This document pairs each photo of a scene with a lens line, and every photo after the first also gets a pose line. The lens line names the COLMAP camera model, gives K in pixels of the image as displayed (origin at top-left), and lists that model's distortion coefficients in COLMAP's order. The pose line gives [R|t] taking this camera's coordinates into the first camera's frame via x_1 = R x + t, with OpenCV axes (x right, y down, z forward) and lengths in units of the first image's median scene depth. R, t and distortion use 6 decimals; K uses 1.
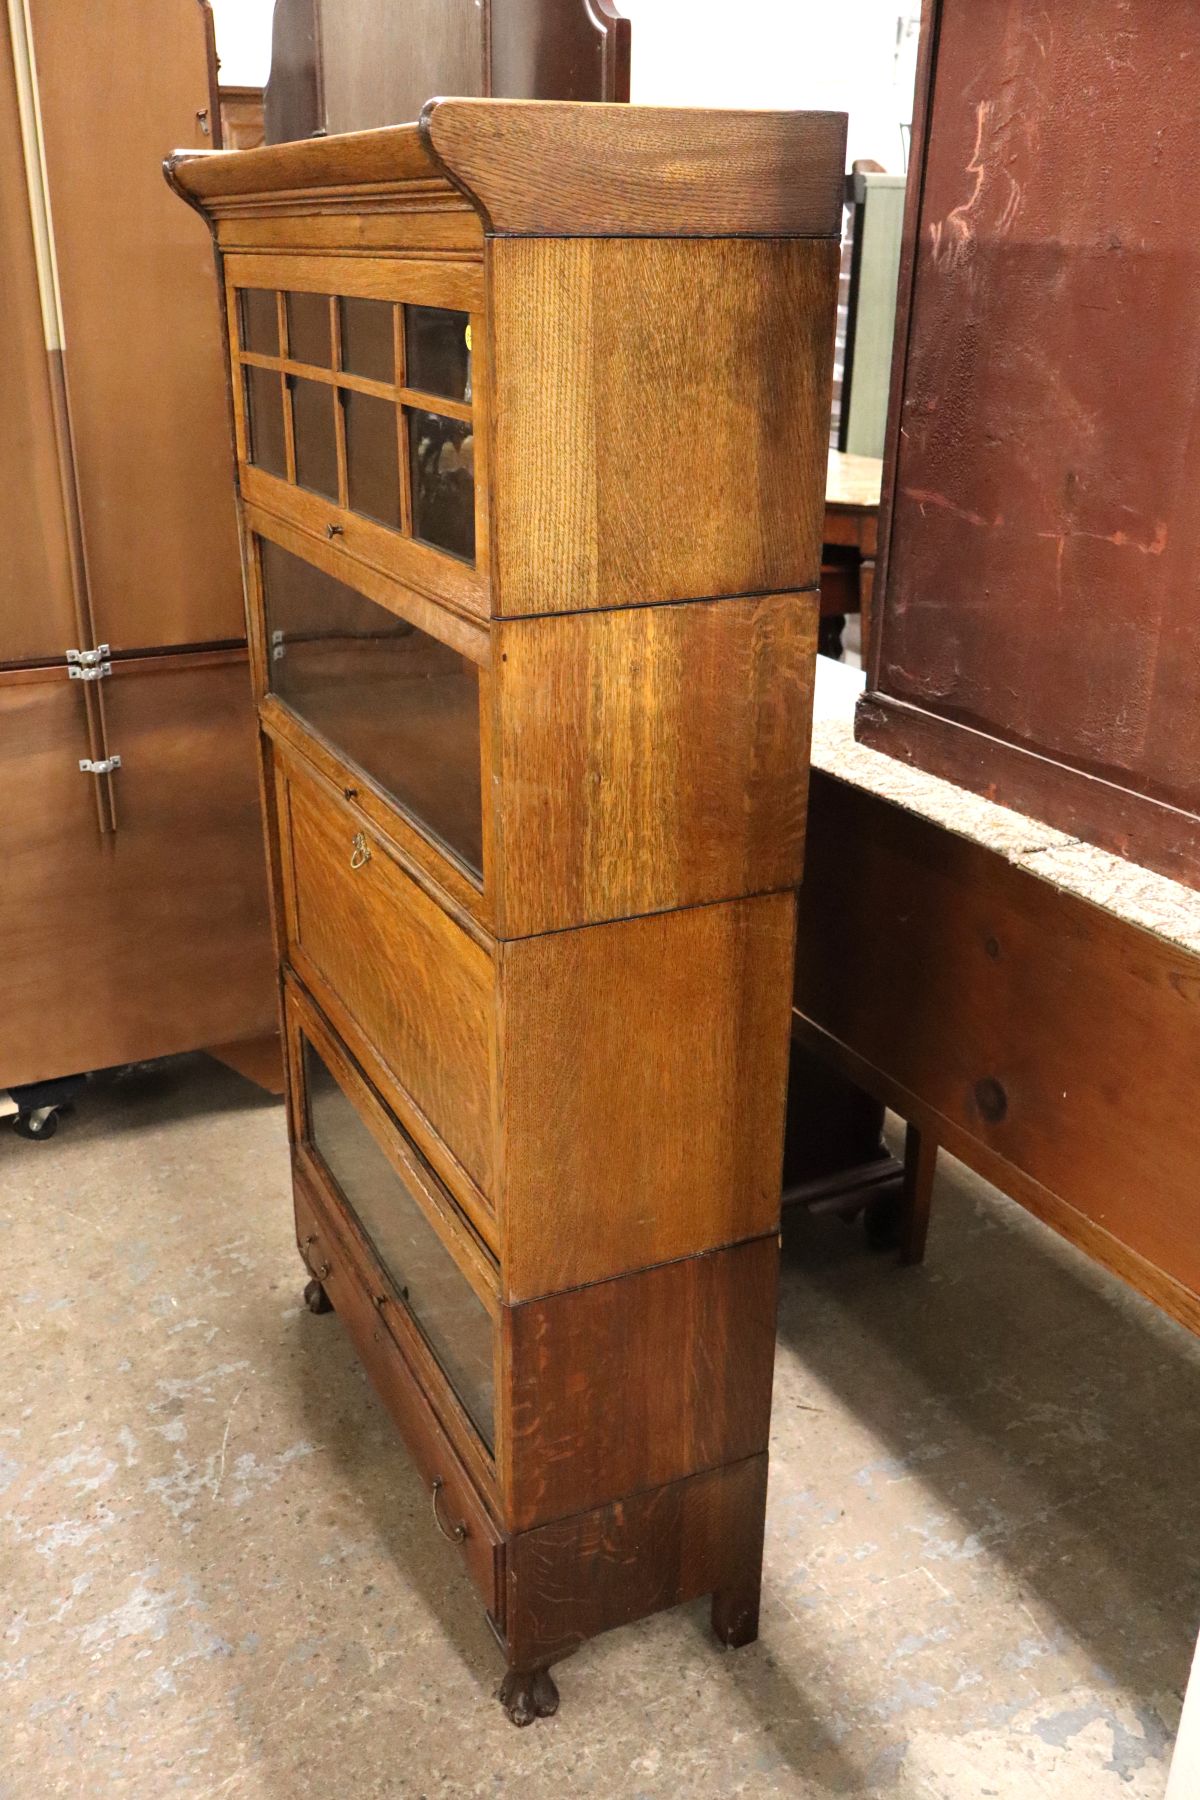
lens RADIAL K [[1612.9, 0, 600.0], [0, 1612.9, 900.0], [0, 0, 1]] dist [-0.013667, -0.019720]
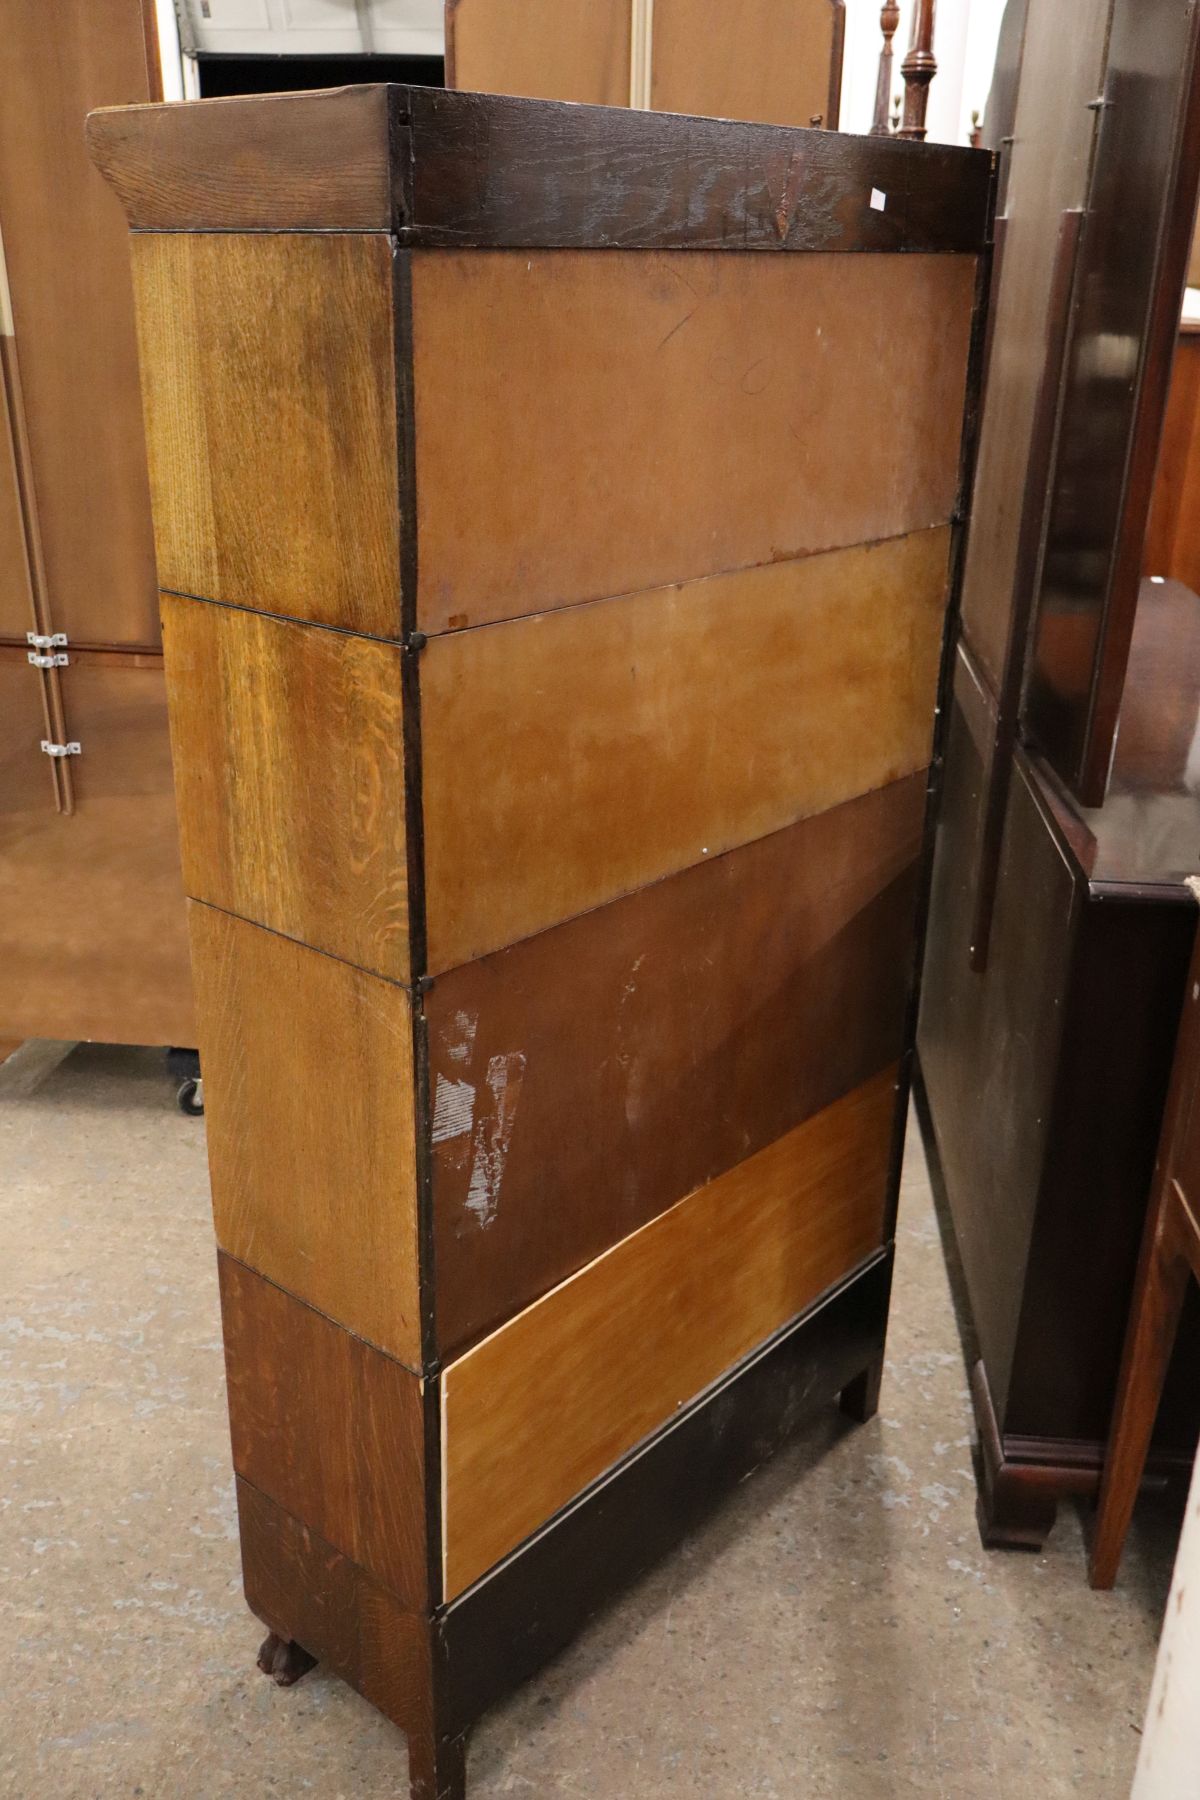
lens RADIAL K [[1612.9, 0, 600.0], [0, 1612.9, 900.0], [0, 0, 1]] dist [-0.013667, -0.019720]
pose [[0.406065, 0.340435, -0.848066, 1.014567], [-0.366557, 0.910769, 0.190093, -0.290606], [0.837107, 0.233674, 0.494620, 0.748792]]
